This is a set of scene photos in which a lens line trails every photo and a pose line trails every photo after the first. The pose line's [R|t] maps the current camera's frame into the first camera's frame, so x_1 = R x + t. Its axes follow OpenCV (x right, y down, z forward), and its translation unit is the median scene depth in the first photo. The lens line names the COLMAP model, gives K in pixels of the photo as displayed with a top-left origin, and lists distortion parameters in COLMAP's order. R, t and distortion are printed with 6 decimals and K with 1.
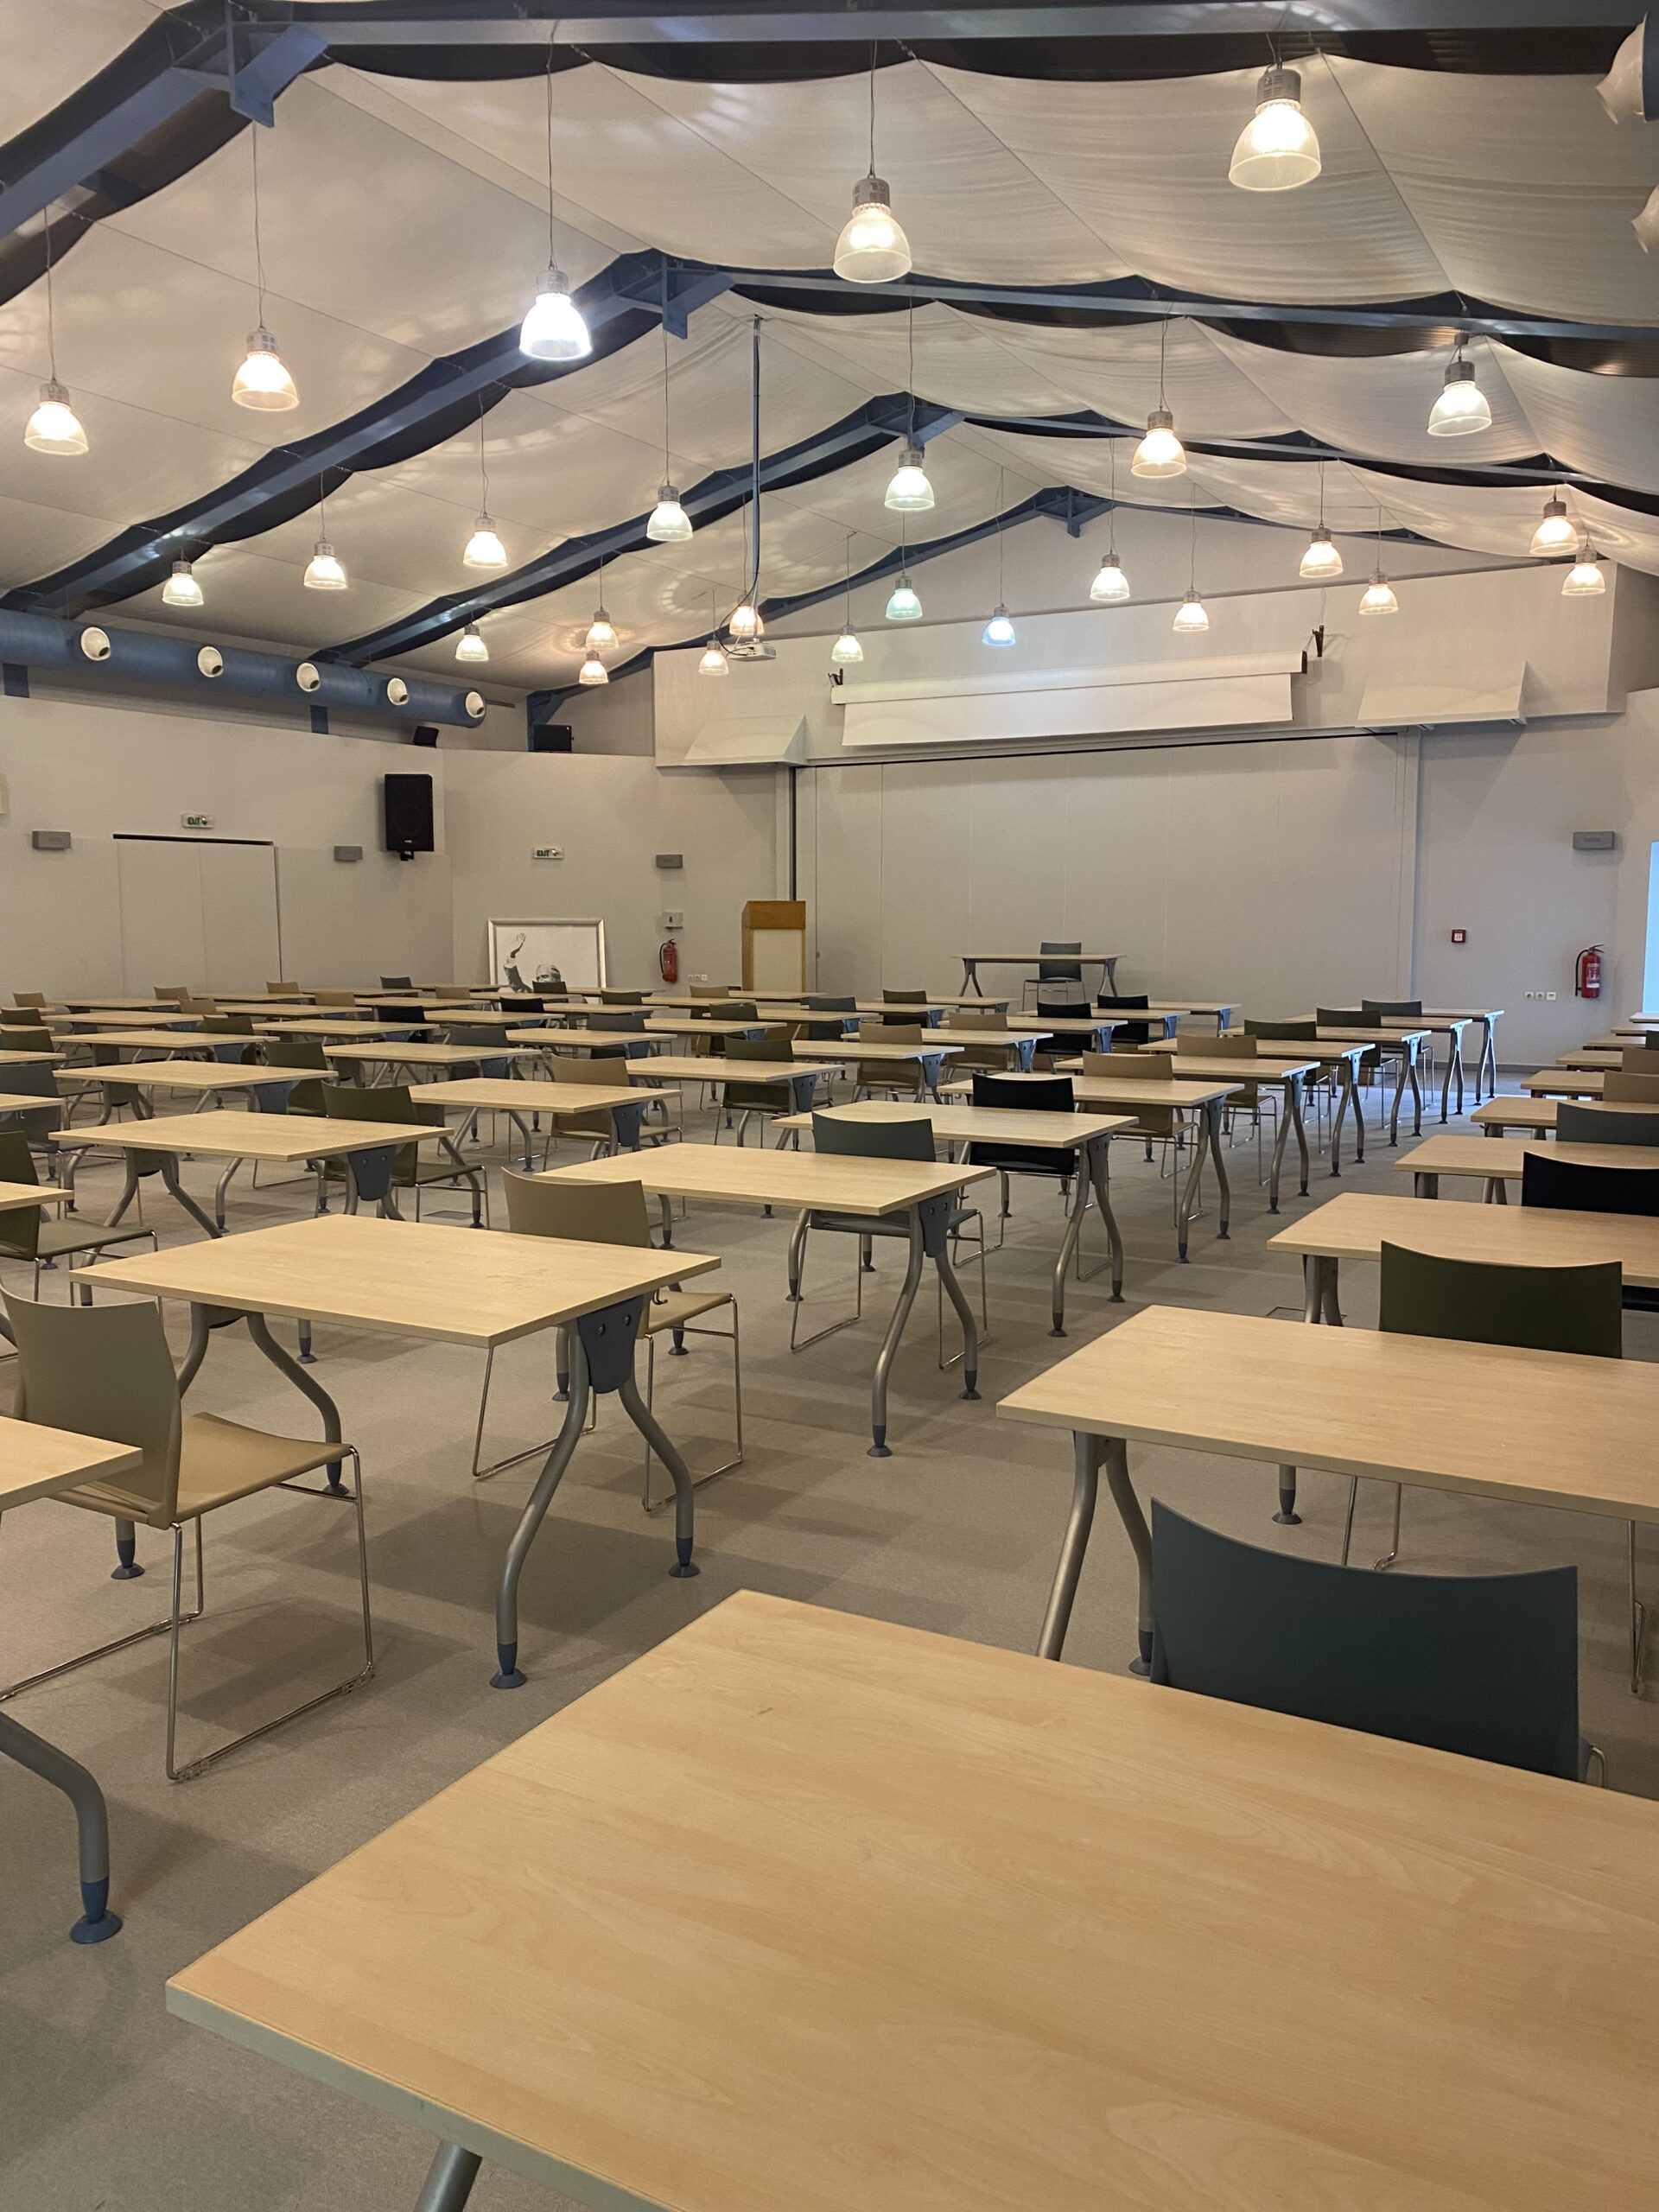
lens RADIAL K [[1667.0, 0, 823.1], [0, 1667.0, 1112.0], [0, 0, 1]] dist [0.022036, -0.037246]
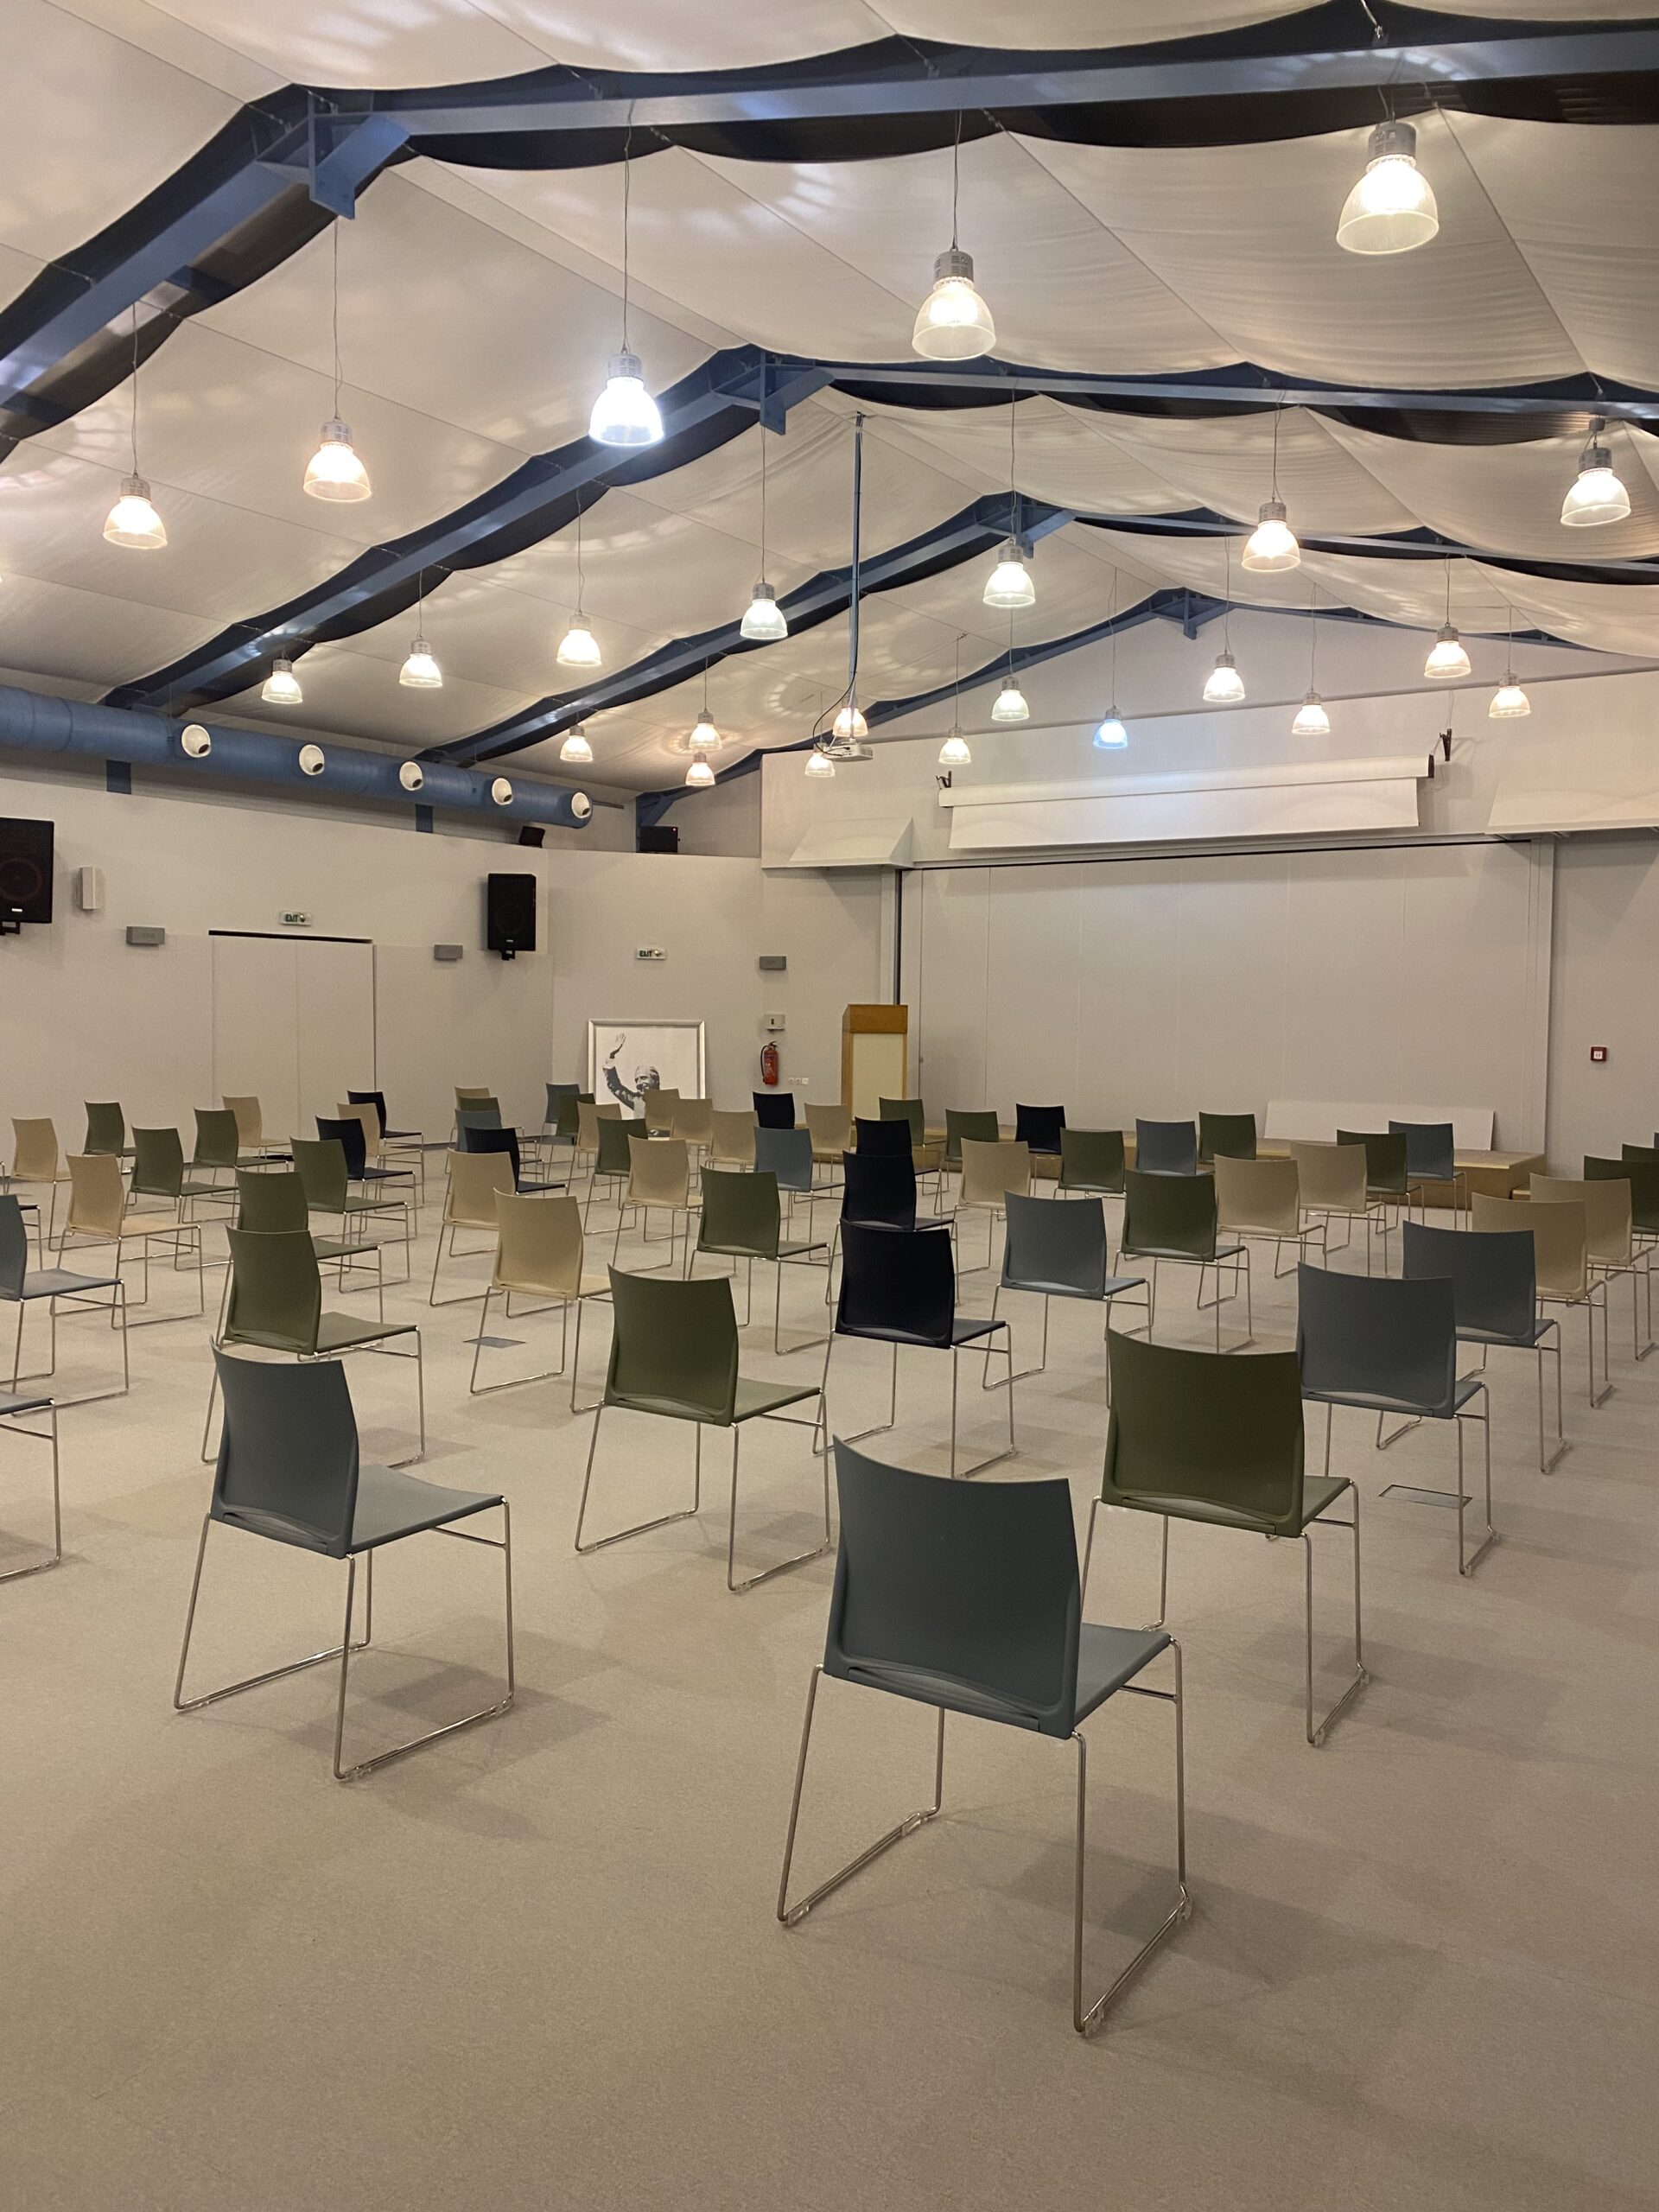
lens RADIAL K [[1667.0, 0, 839.9], [0, 1667.0, 1106.9], [0, 0, 1]] dist [0.022036, -0.037246]
pose [[0.997828, 0.018063, -0.063349, 0.016867], [-0.022013, 0.997819, -0.062229, -0.008471], [0.062086, 0.063488, 0.996049, 0.043818]]
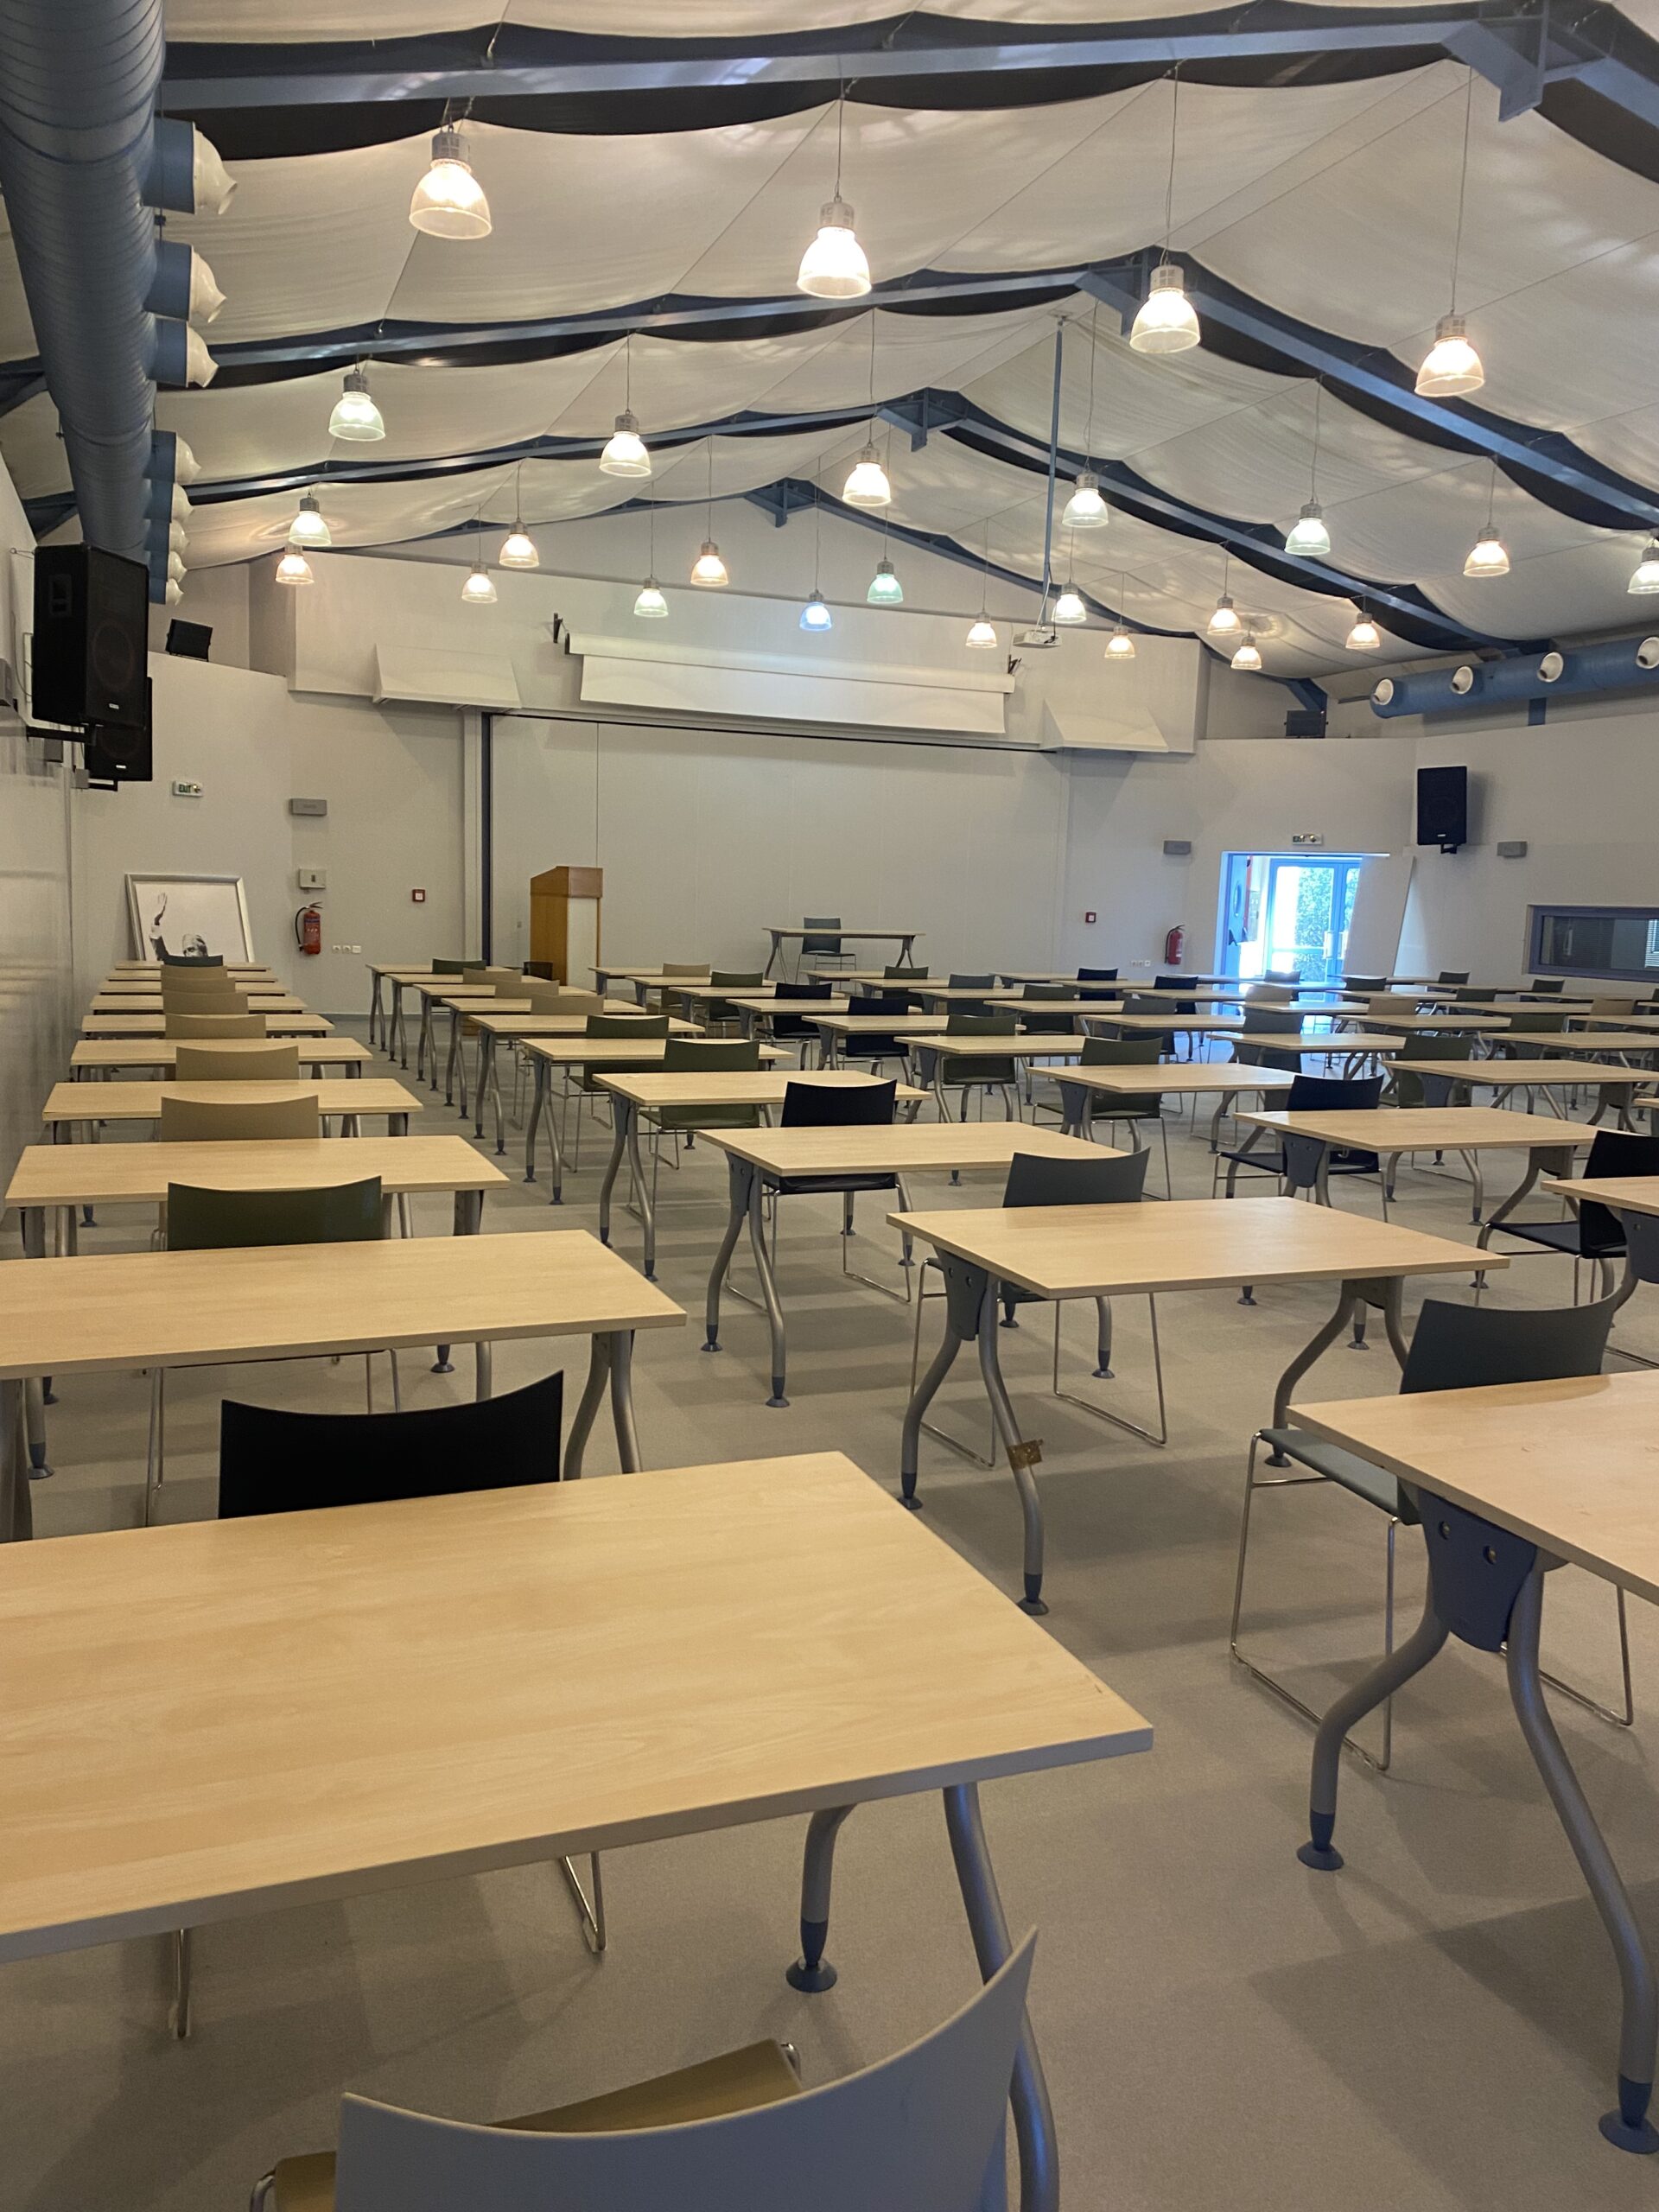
lens RADIAL K [[1667.0, 0, 815.2], [0, 1667.0, 1089.6], [0, 0, 1]] dist [0.022036, -0.037246]
pose [[0.625063, -0.071439, 0.777298, -0.886218], [0.058554, 0.997289, 0.044571, -0.051647], [-0.778375, 0.017654, 0.627552, 0.442276]]
